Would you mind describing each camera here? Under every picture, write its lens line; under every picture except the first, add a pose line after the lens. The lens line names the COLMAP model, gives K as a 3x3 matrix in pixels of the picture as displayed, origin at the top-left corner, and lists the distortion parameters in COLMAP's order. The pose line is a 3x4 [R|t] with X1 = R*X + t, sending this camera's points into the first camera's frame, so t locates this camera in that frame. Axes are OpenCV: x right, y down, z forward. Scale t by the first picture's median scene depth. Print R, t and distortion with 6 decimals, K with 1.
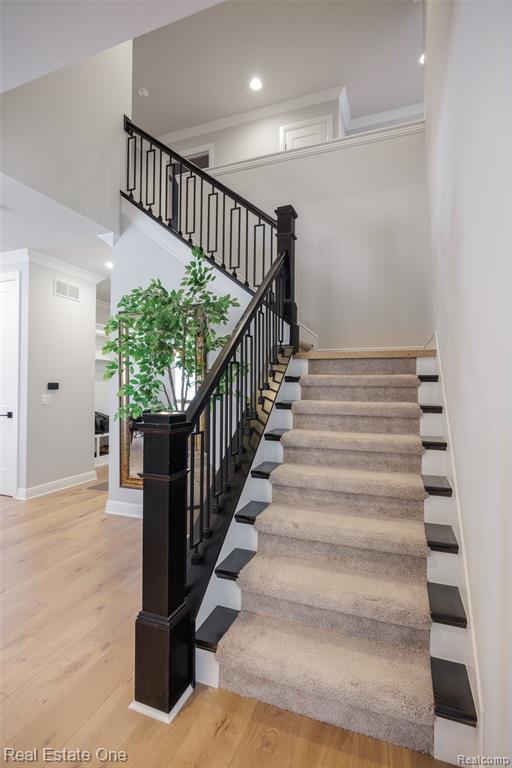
lens RADIAL K [[378.2, 0, 255.2], [0, 378.2, 385.1], [0, 0, 1]] dist [-0.012333, -0.000591]
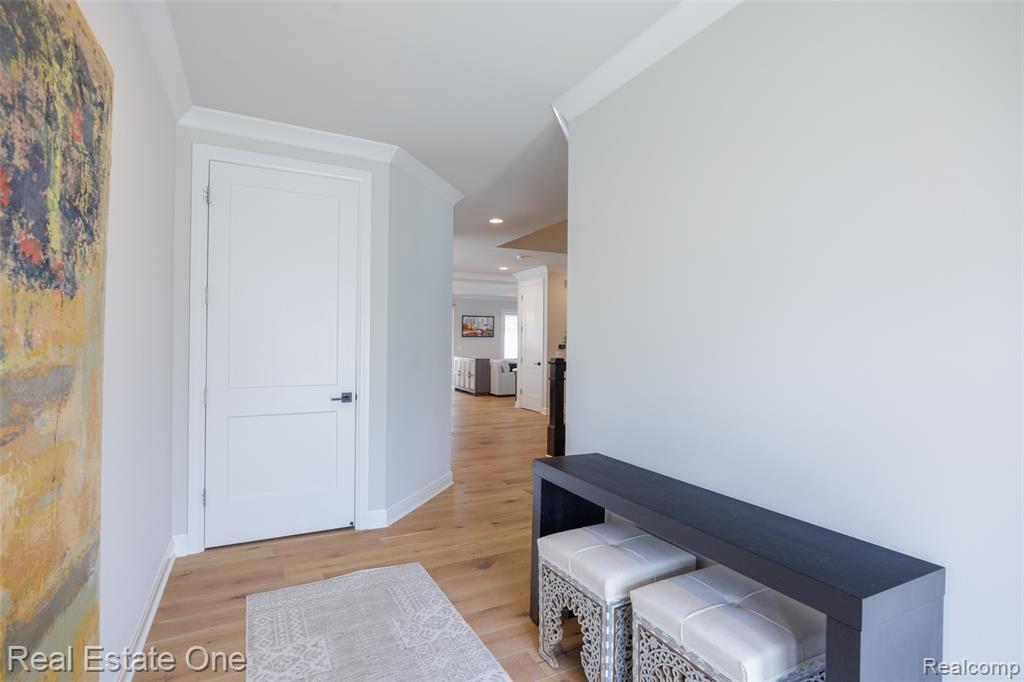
lens RADIAL K [[504.3, 0, 512.1], [0, 504.3, 341.7], [0, 0, 1]] dist [-0.012333, -0.000591]
pose [[0.751882, -0.001636, -0.659295, 0.754505], [0.001331, 0.999999, -0.000964, -0.018020], [0.659296, -0.000152, 0.751883, -0.786384]]
